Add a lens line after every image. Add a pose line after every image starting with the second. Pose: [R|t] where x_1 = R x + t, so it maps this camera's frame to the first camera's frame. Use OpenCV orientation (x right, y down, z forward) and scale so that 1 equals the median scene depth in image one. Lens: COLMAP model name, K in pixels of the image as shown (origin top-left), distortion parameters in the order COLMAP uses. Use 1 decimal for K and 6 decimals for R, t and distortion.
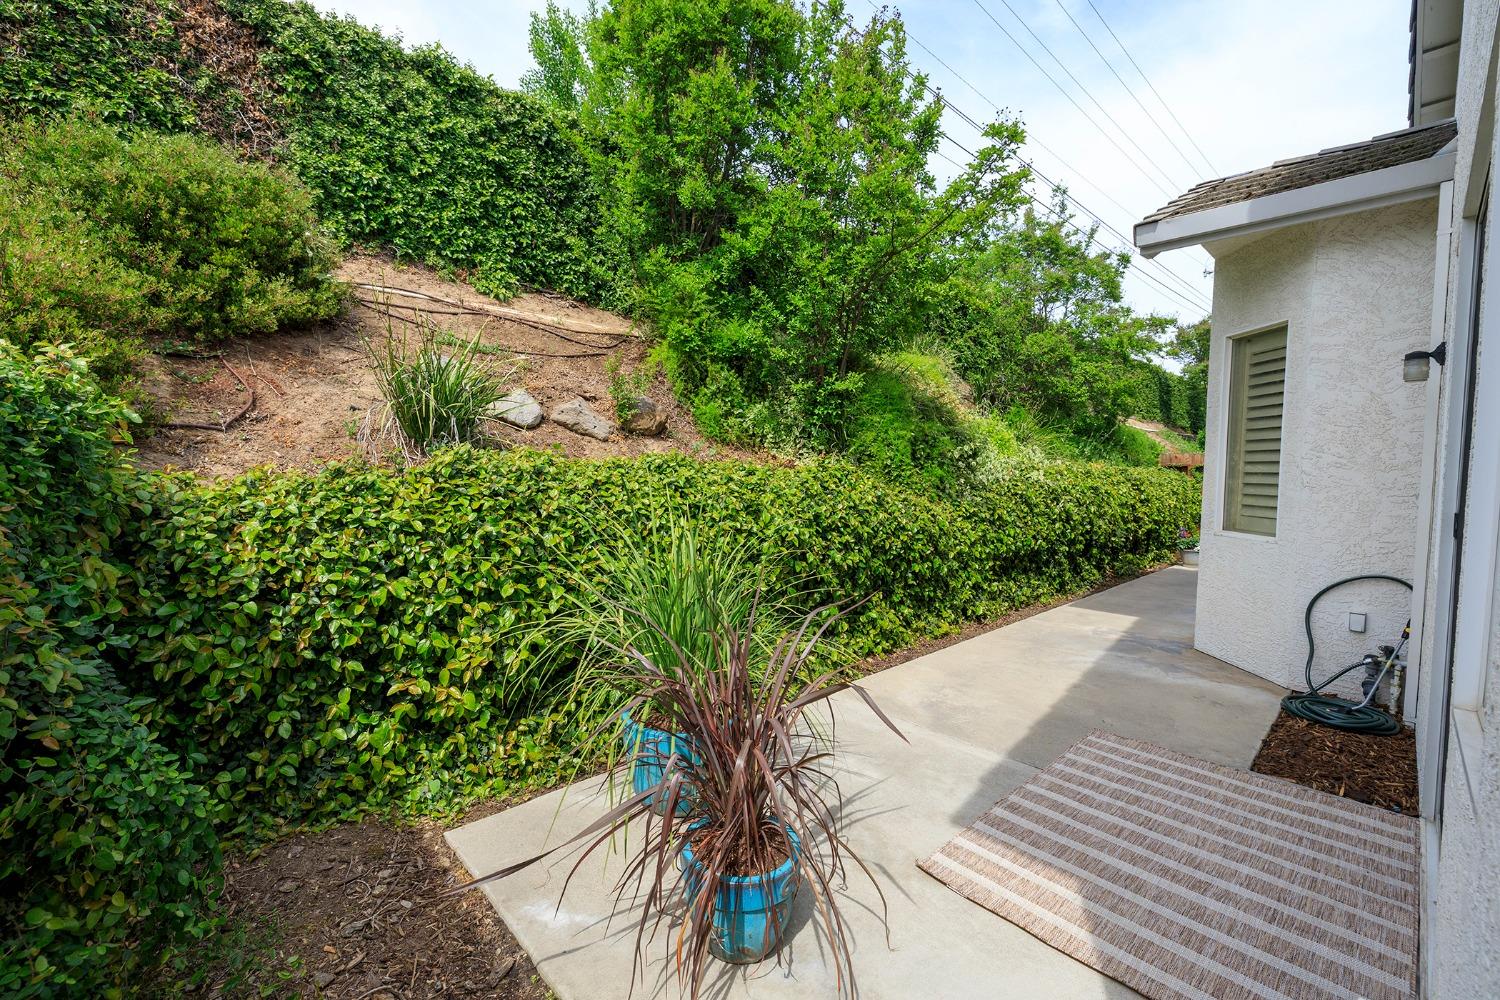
lens RADIAL K [[628.8, 0, 741.6], [0, 628.8, 497.6], [0, 0, 1]] dist [0.000155, 0.000284]
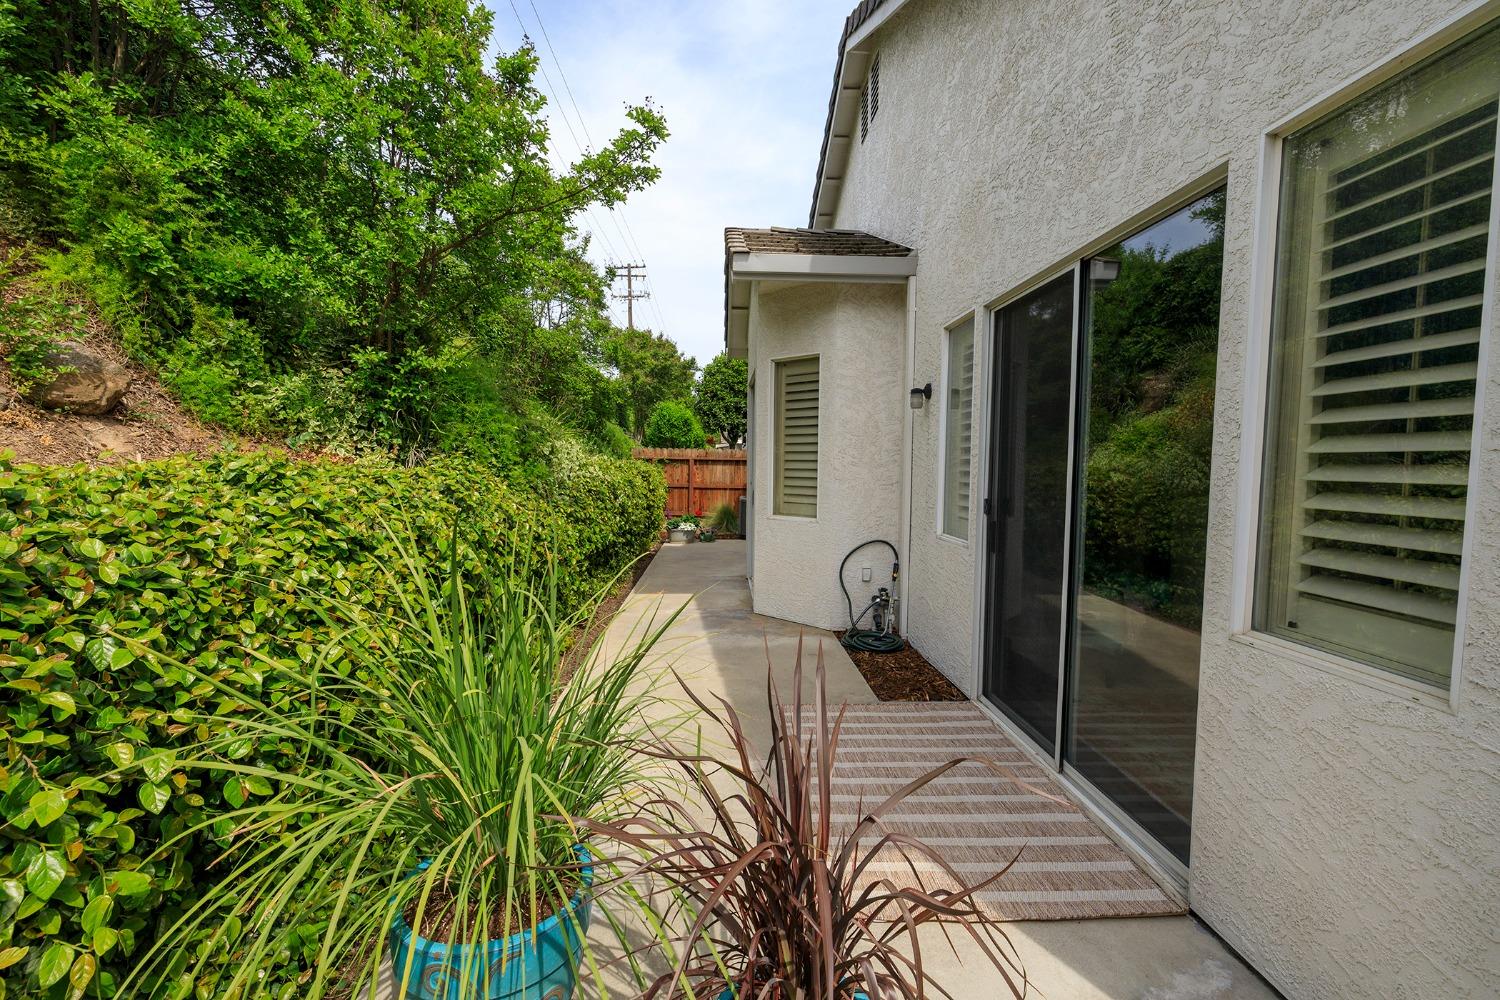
lens RADIAL K [[628.8, 0, 741.6], [0, 628.8, 497.6], [0, 0, 1]] dist [0.000155, 0.000284]
pose [[0.654268, -0.049404, 0.754647, -0.180538], [0.036625, 0.998763, 0.033632, -0.022383], [-0.755375, 0.005634, 0.655268, 0.191151]]
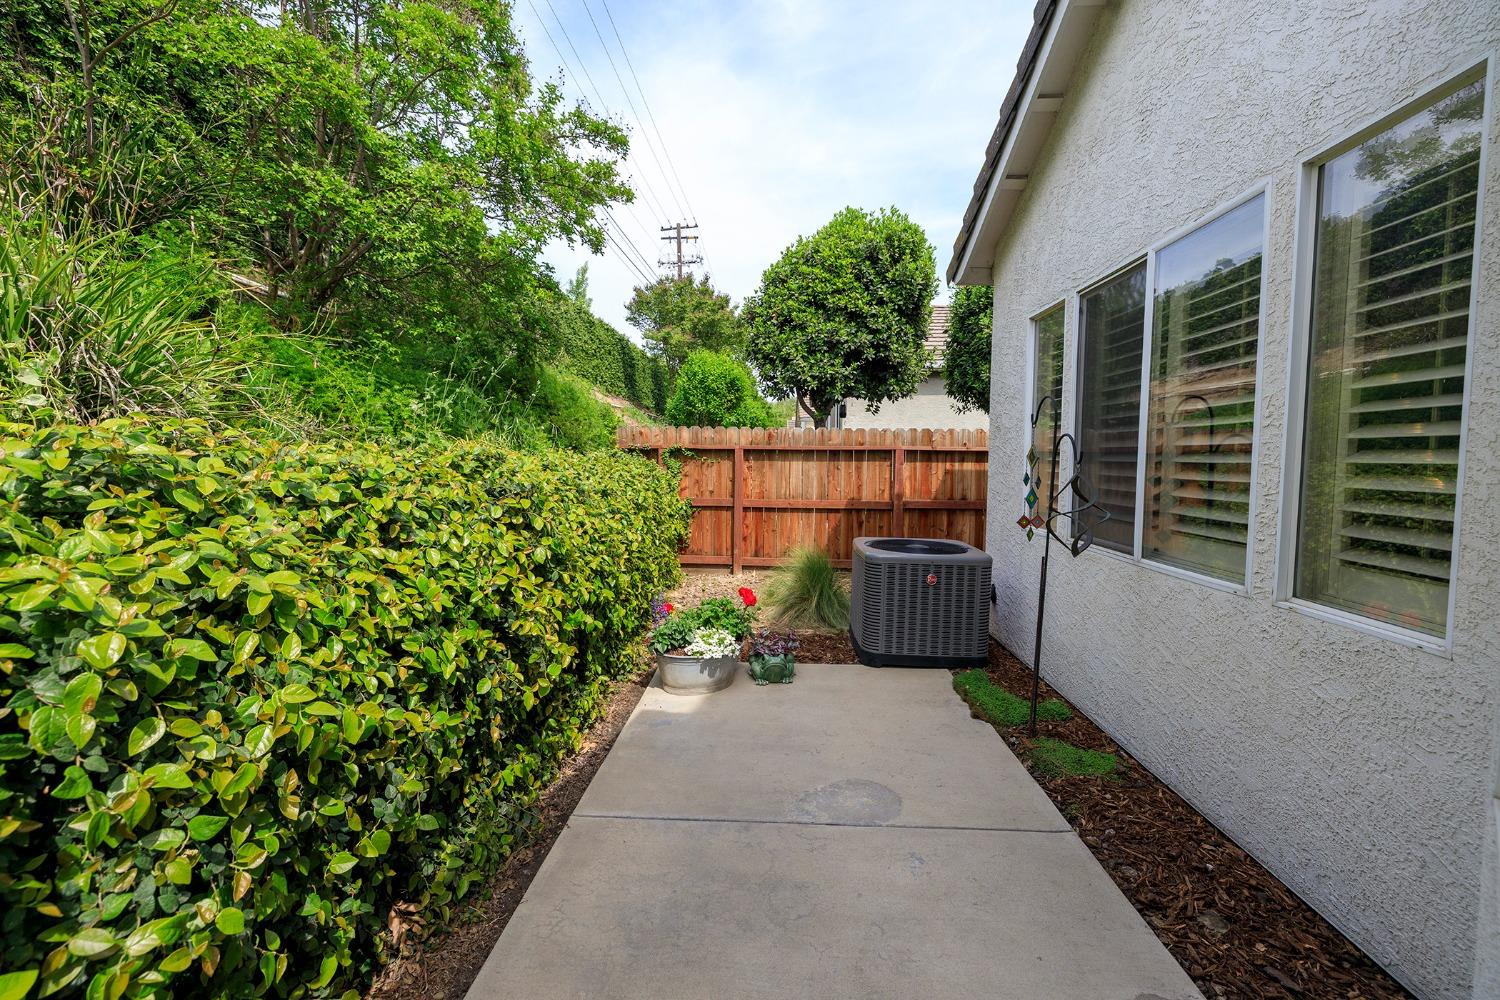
lens RADIAL K [[628.8, 0, 741.6], [0, 628.8, 497.6], [0, 0, 1]] dist [0.000155, 0.000284]
pose [[0.727455, -0.056260, 0.683845, 0.781981], [0.042535, 0.998414, 0.036892, -0.049393], [-0.684836, 0.002250, 0.728694, 1.120396]]
